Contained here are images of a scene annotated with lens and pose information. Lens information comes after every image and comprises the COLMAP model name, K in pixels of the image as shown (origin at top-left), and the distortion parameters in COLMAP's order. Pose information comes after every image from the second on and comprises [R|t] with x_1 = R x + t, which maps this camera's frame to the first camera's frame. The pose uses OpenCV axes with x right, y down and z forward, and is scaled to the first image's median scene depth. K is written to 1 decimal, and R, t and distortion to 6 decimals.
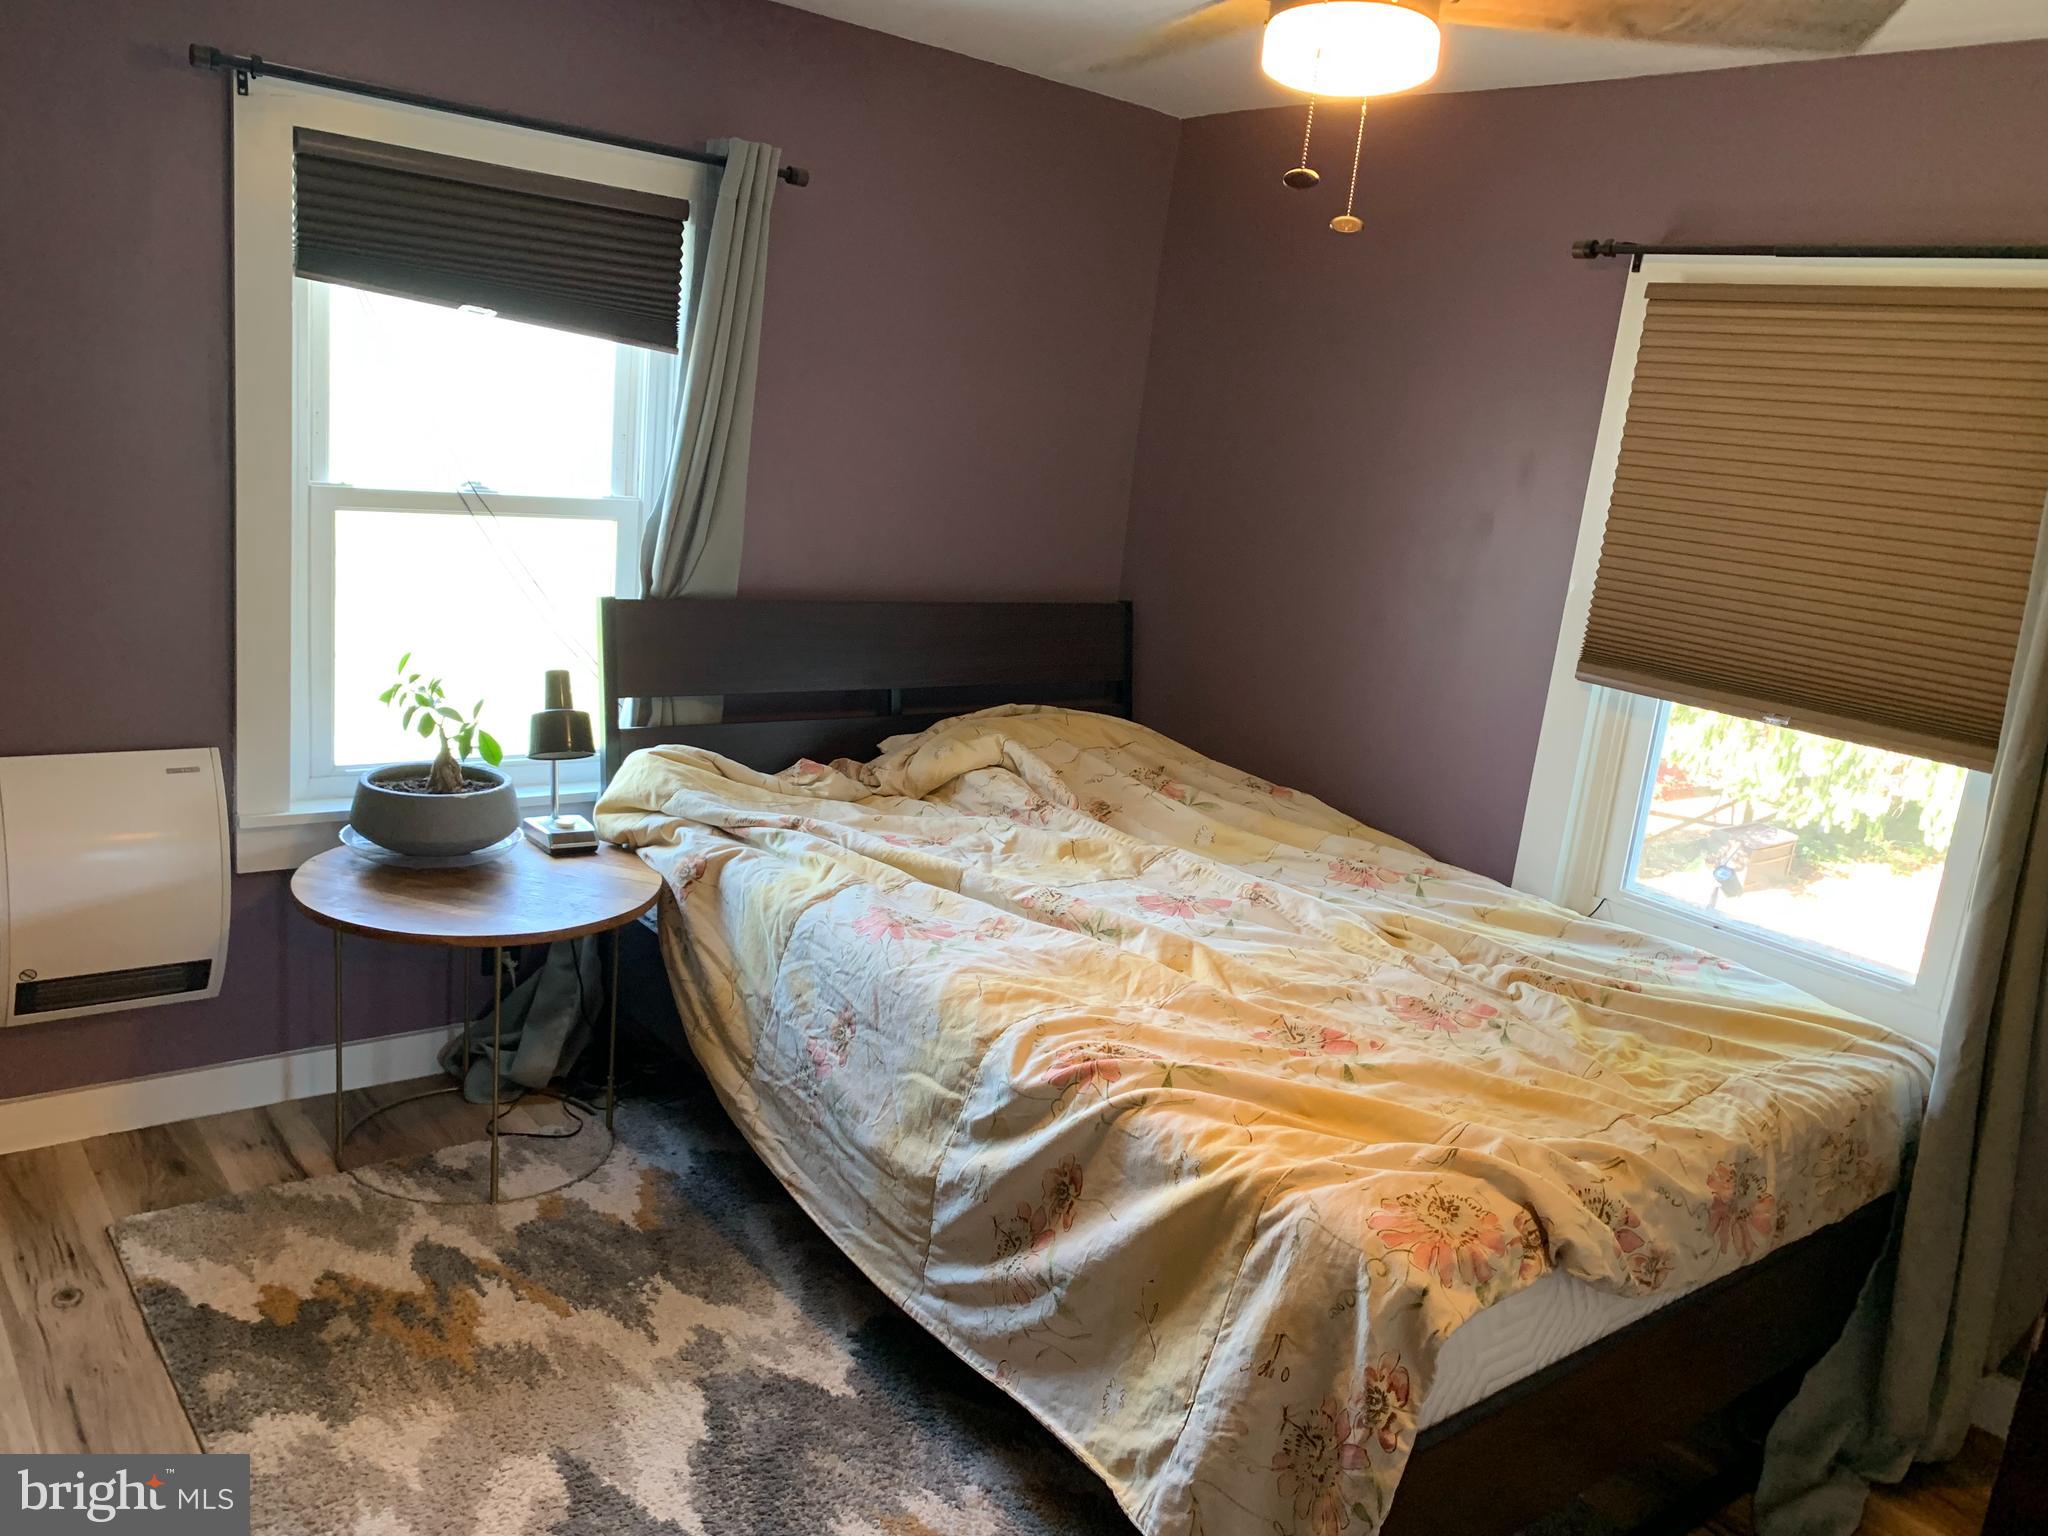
lens RADIAL K [[1532.5, 0, 1019.6], [0, 1532.5, 762.2], [0, 0, 1]] dist [0.033686, -0.036048]
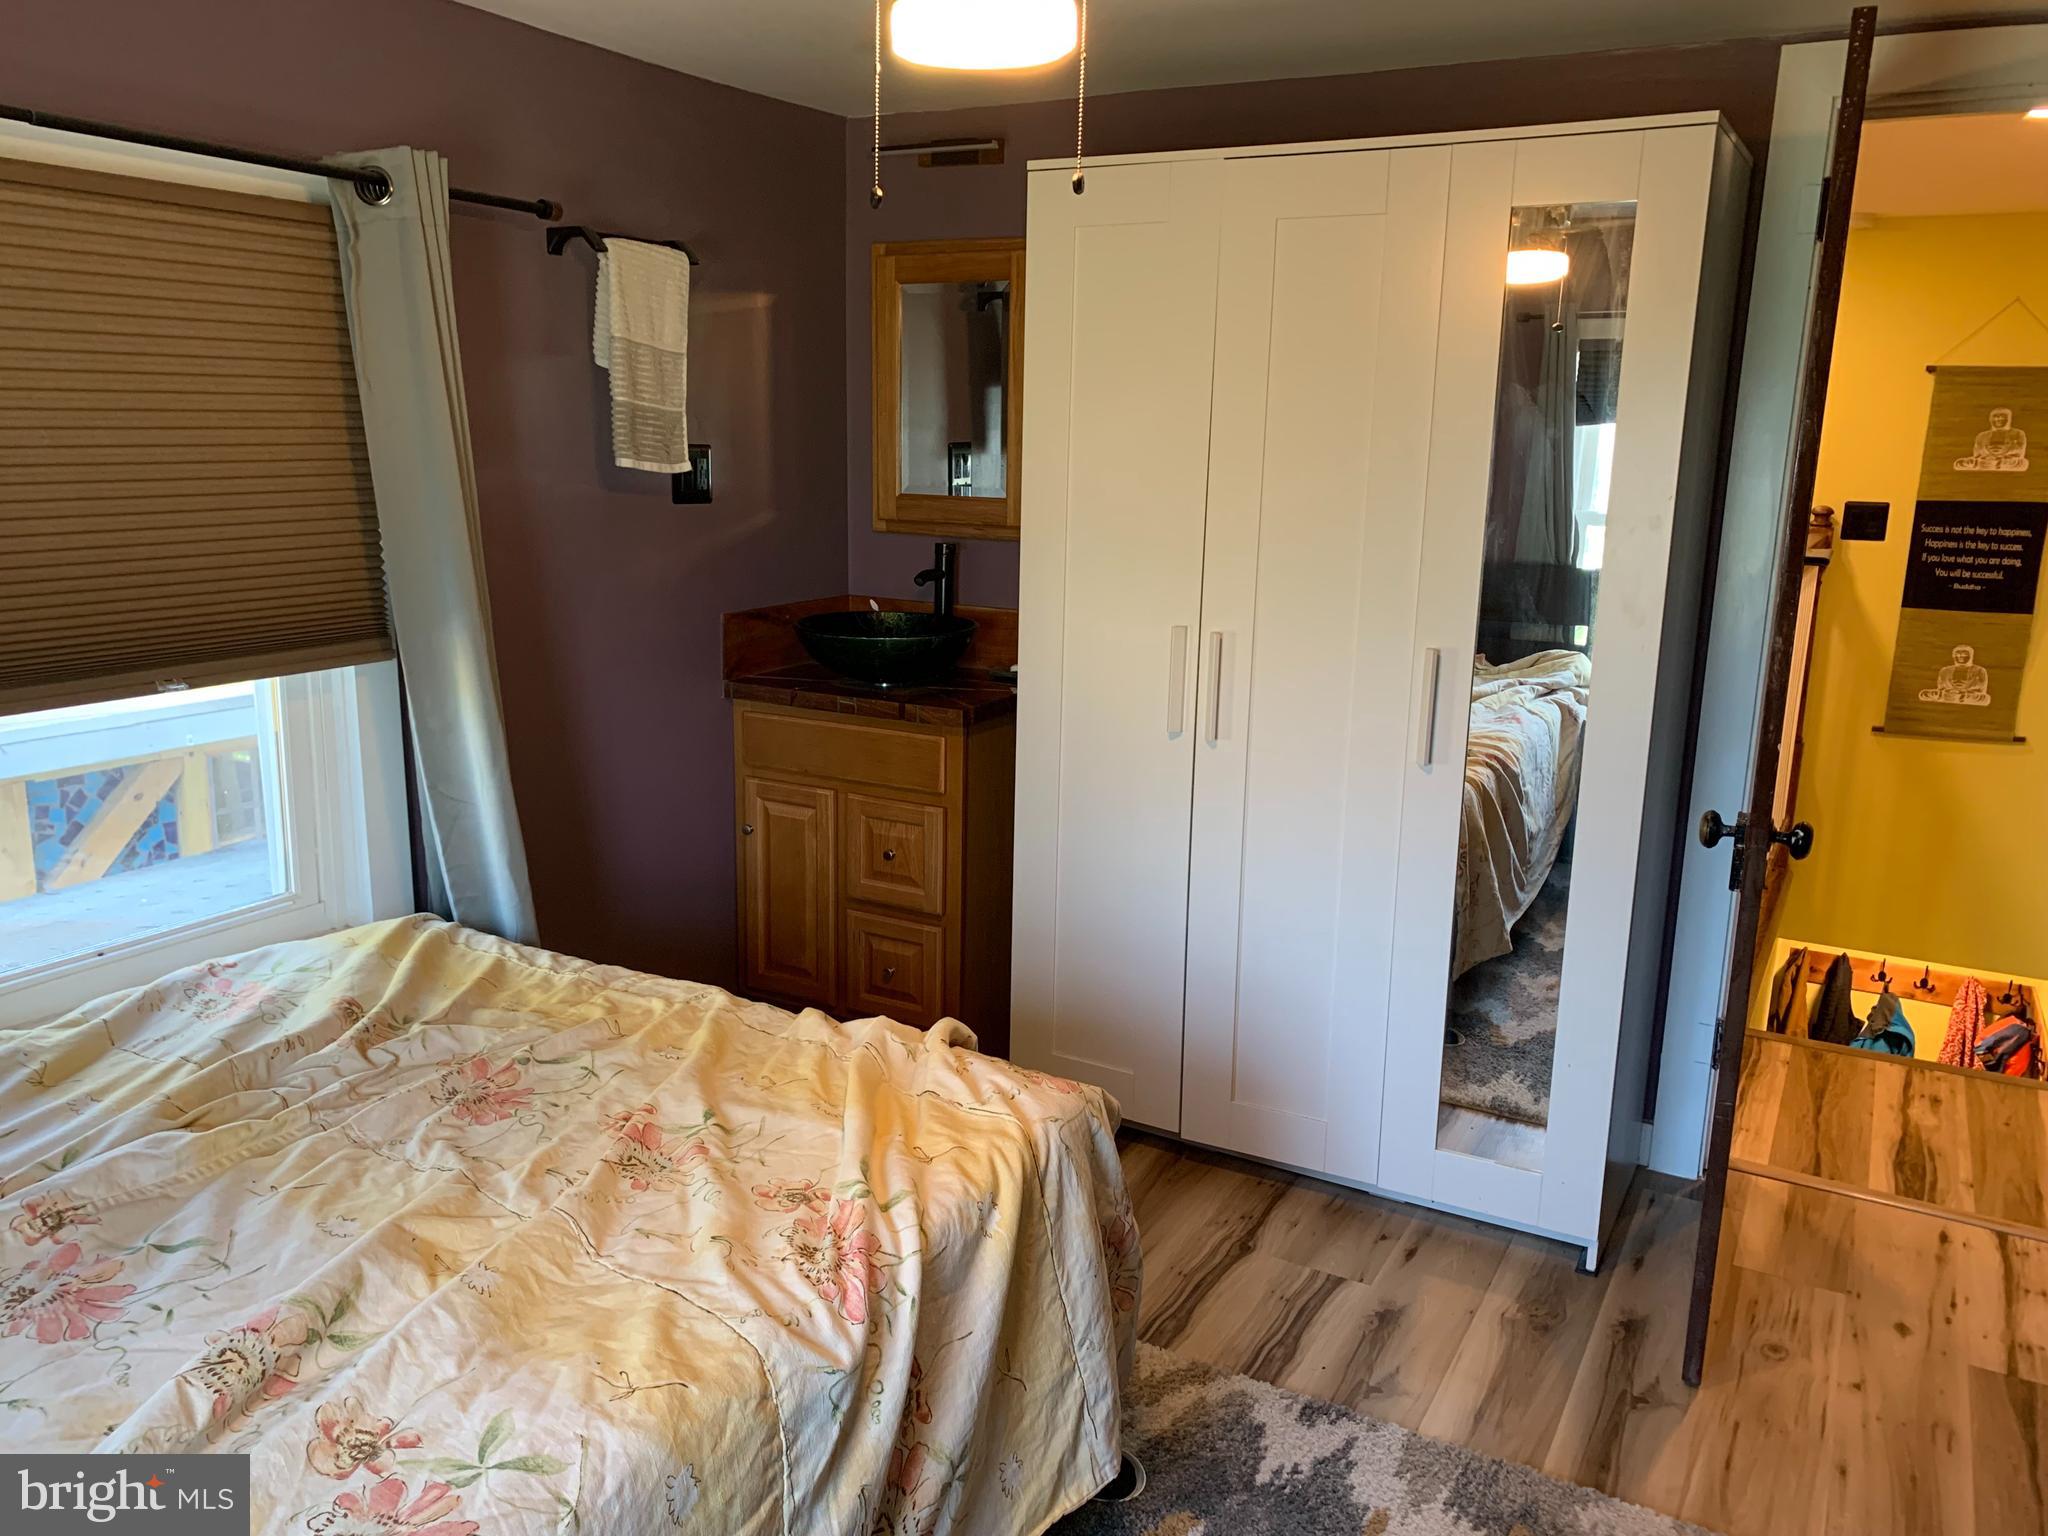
lens RADIAL K [[1532.5, 0, 1023.9], [0, 1532.5, 774.8], [0, 0, 1]] dist [0.033686, -0.036048]
pose [[-0.370650, -0.314444, 0.873924, -0.465551], [0.145084, 0.909792, 0.388883, -0.253159], [-0.917371, 0.270932, -0.291594, 0.840747]]
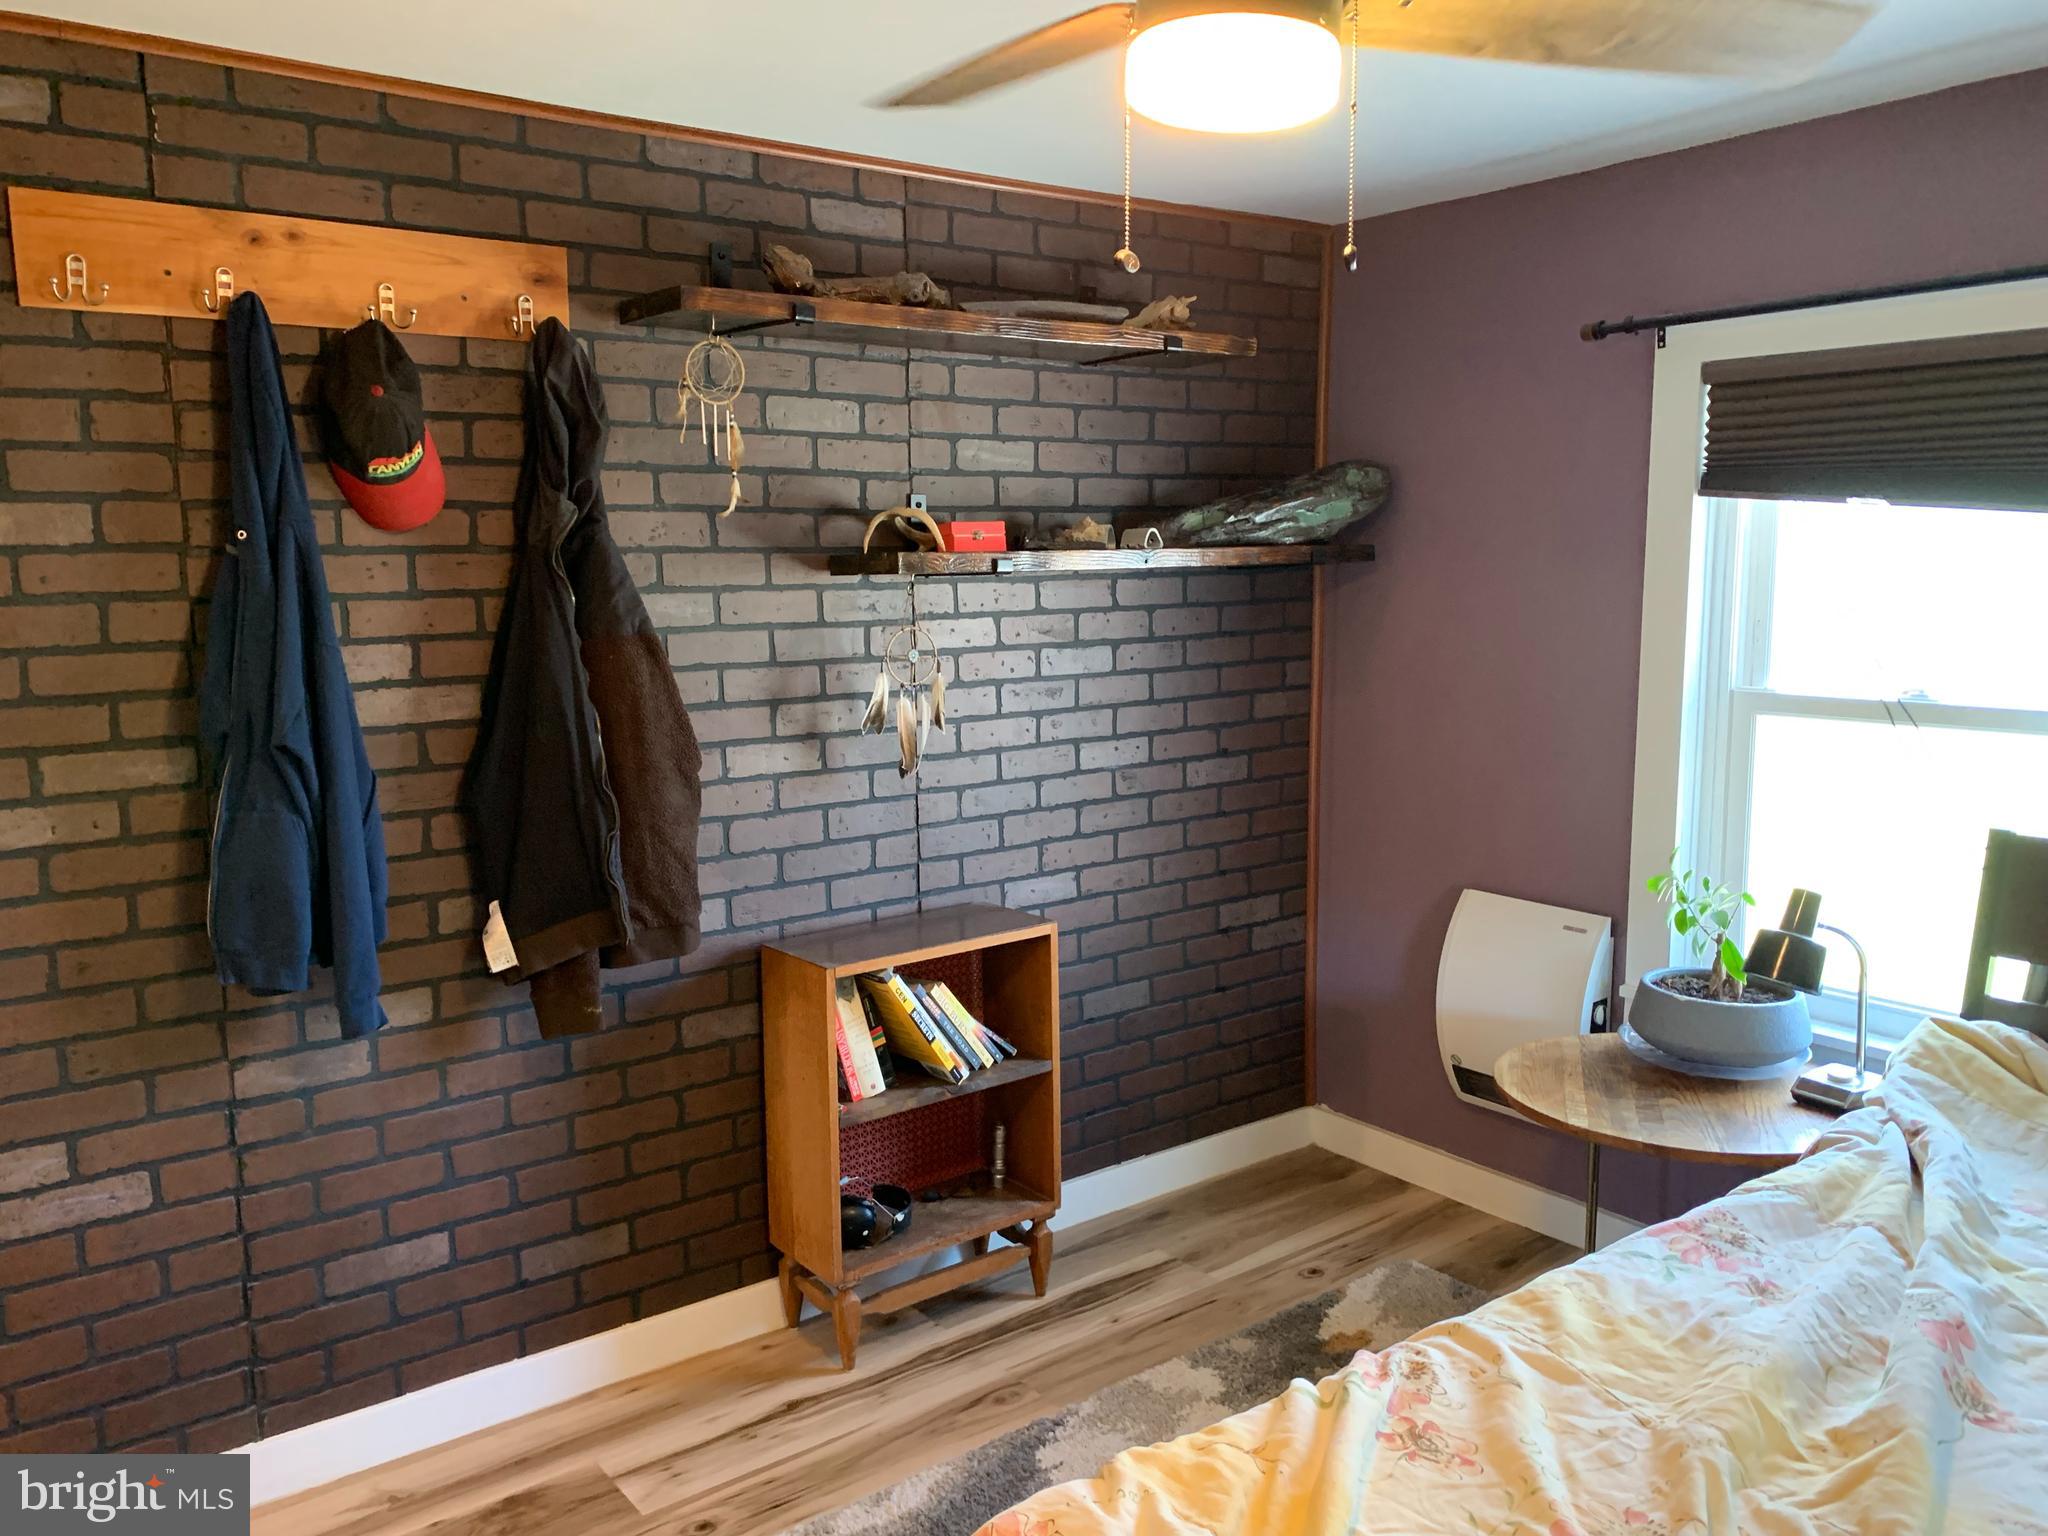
lens RADIAL K [[1532.5, 0, 1014.9], [0, 1532.5, 762.0], [0, 0, 1]] dist [0.033686, -0.036048]
pose [[-0.030559, 0.037459, -0.998831, 0.630054], [-0.218951, 0.974777, 0.043255, -0.076676], [0.975257, 0.220017, -0.021587, 0.602794]]
